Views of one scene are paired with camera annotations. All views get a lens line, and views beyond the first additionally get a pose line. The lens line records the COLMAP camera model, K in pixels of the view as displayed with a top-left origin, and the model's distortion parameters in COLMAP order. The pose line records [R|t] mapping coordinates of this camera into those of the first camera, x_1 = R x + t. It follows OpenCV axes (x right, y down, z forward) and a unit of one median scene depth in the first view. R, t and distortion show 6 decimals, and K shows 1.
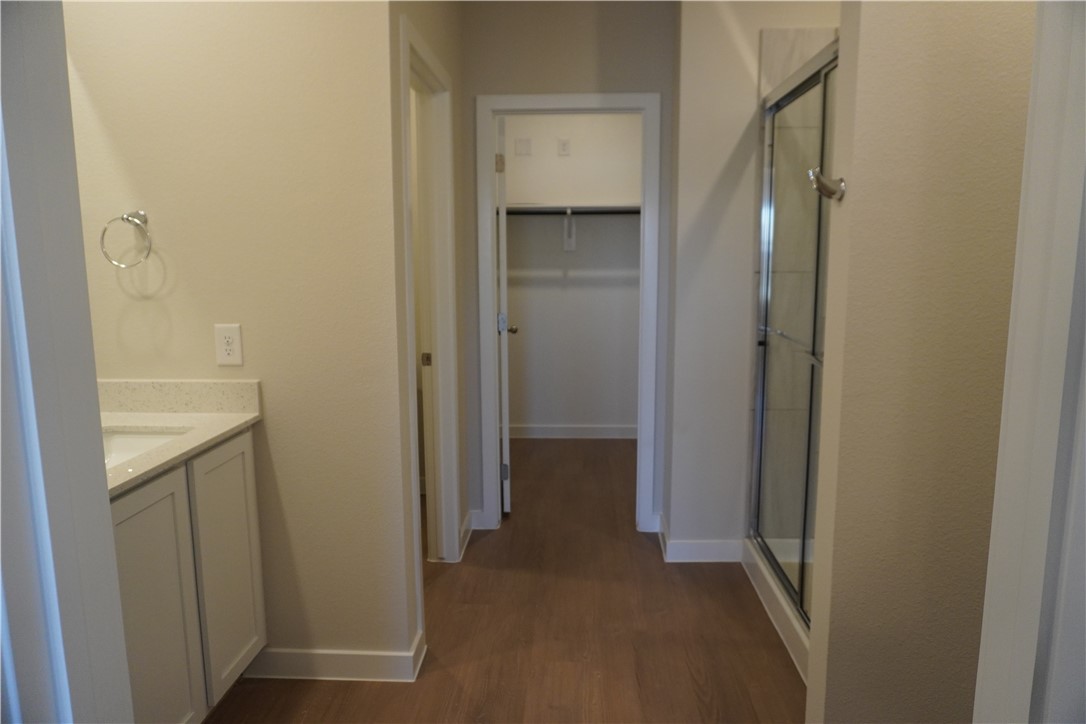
lens RADIAL K [[722.2, 0, 543.0], [0, 722.2, 362.0], [0, 0, 1]] dist [-0.018745, 0.003325]
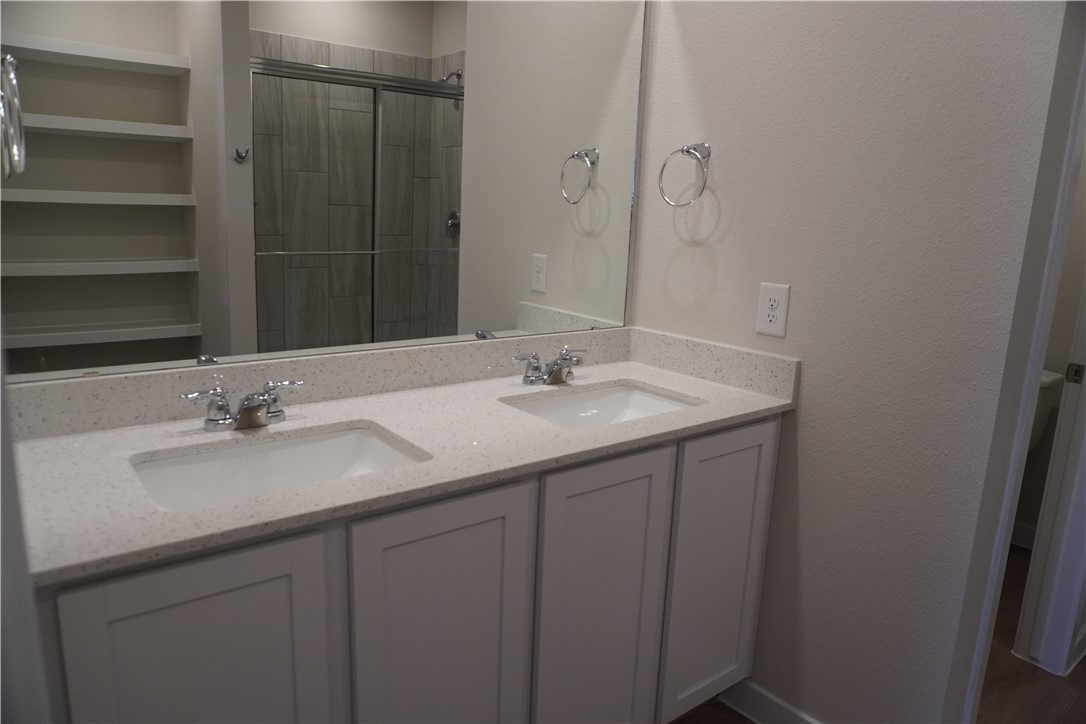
lens RADIAL K [[722.2, 0, 543.0], [0, 722.2, 362.0], [0, 0, 1]] dist [-0.018745, 0.003325]
pose [[0.661297, 0.185143, -0.726917, -0.010280], [-0.153358, 0.981963, 0.110588, -0.016091], [0.734280, 0.038347, 0.677763, 0.269422]]
